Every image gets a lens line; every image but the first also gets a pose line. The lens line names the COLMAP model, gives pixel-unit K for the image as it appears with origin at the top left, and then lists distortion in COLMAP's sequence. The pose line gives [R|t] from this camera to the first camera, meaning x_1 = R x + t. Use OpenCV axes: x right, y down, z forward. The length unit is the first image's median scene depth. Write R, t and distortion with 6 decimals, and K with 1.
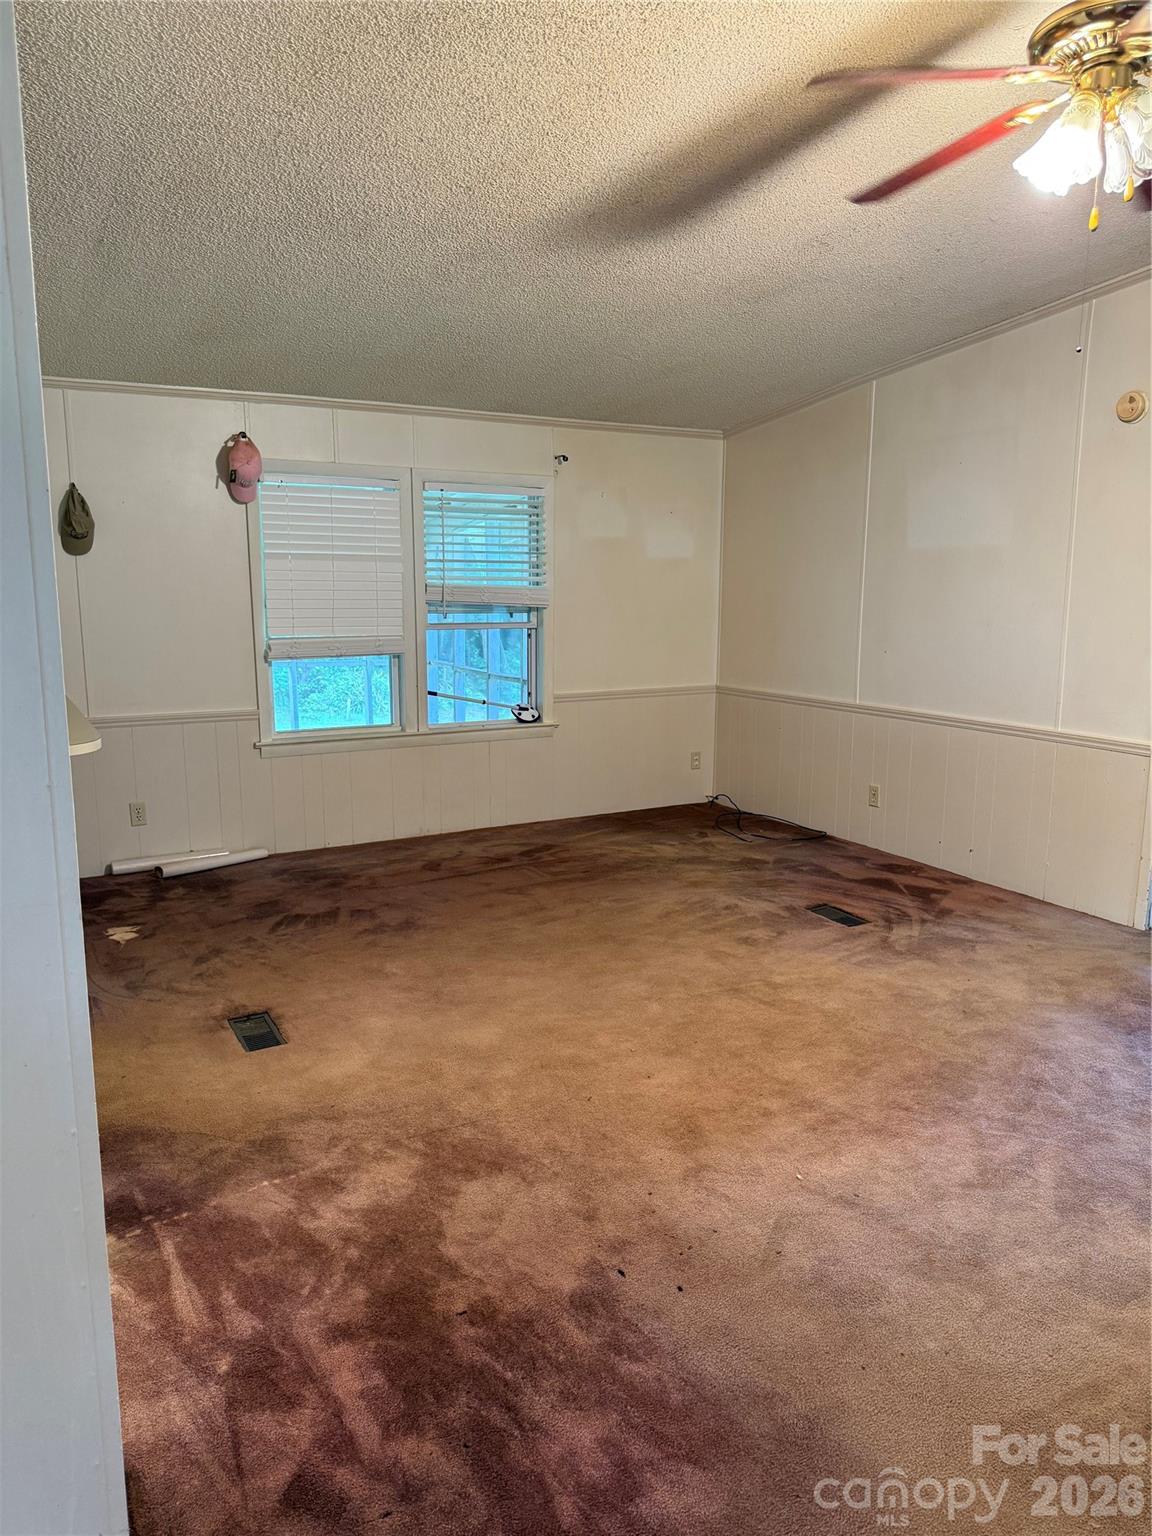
lens RADIAL K [[1079.2, 0, 575.8], [0, 1079.2, 769.3], [0, 0, 1]] dist [0.004155, 0.000237]
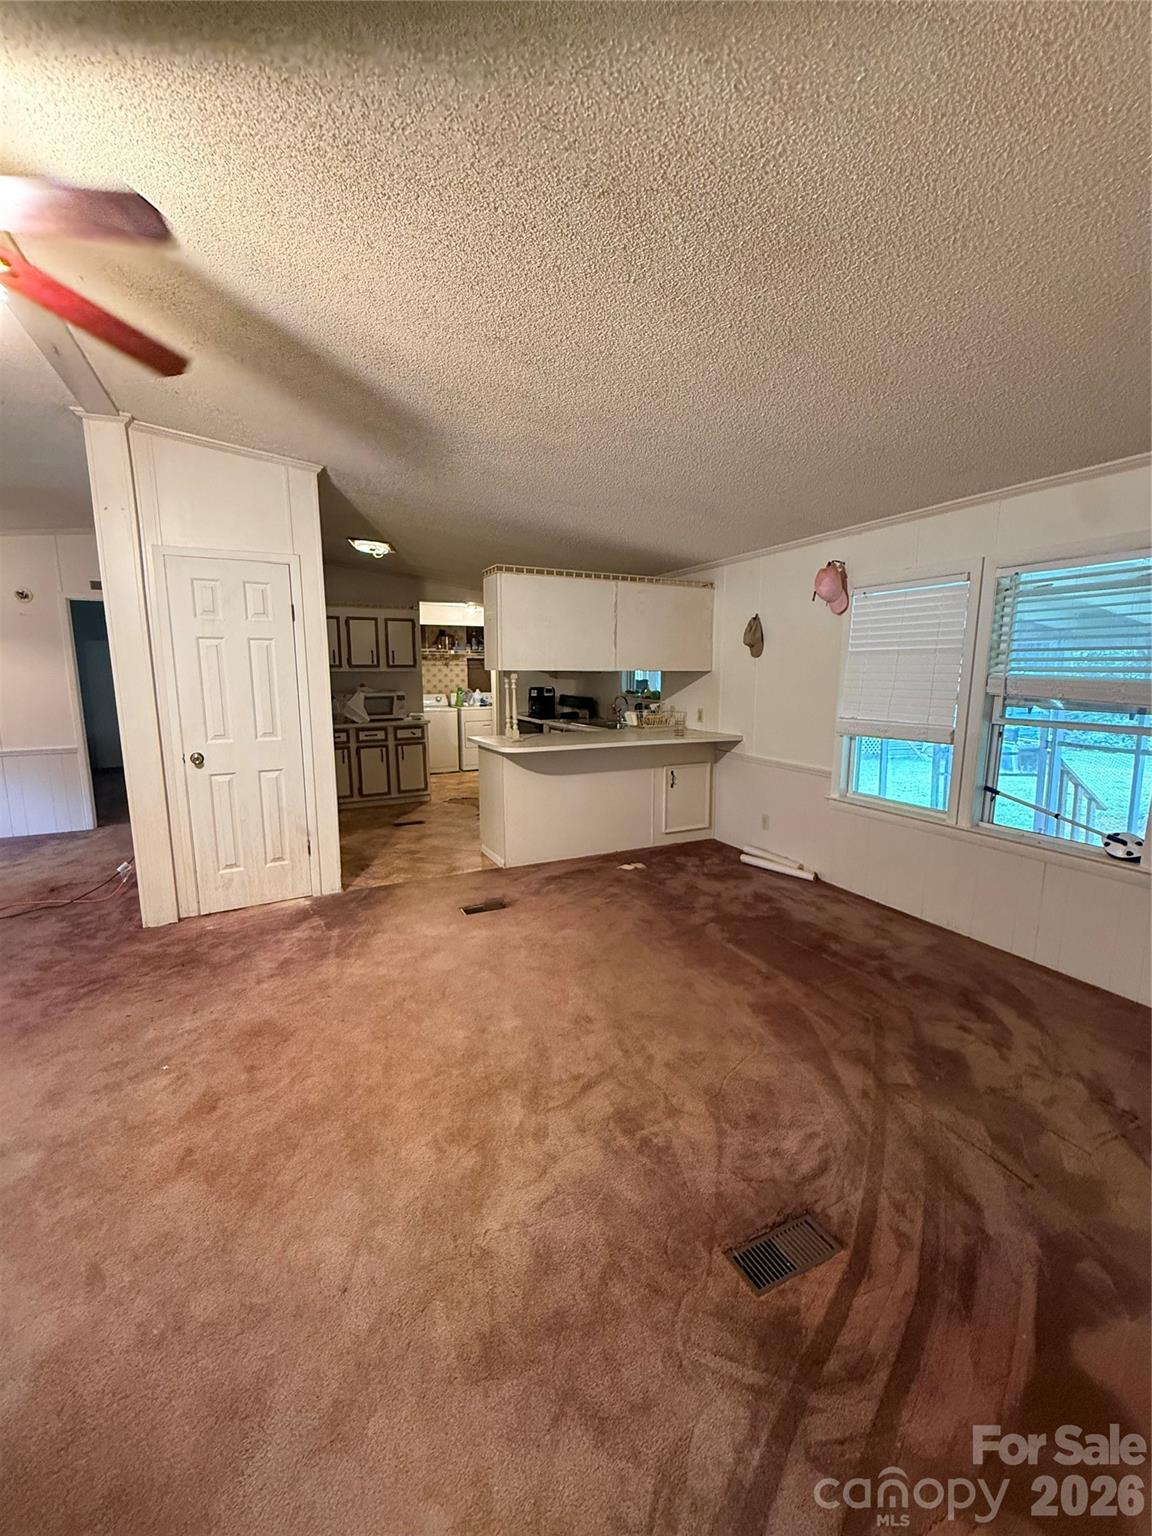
lens RADIAL K [[614.4, 0, 576.1], [0, 614.4, 763.8], [0, 0, 1]] dist [-0.000231, -0.000040]
pose [[-0.076661, 0.152086, -0.985390, 0.462491], [-0.161631, 0.973330, 0.162799, -0.135341], [0.983869, 0.171750, -0.050035, 0.733787]]
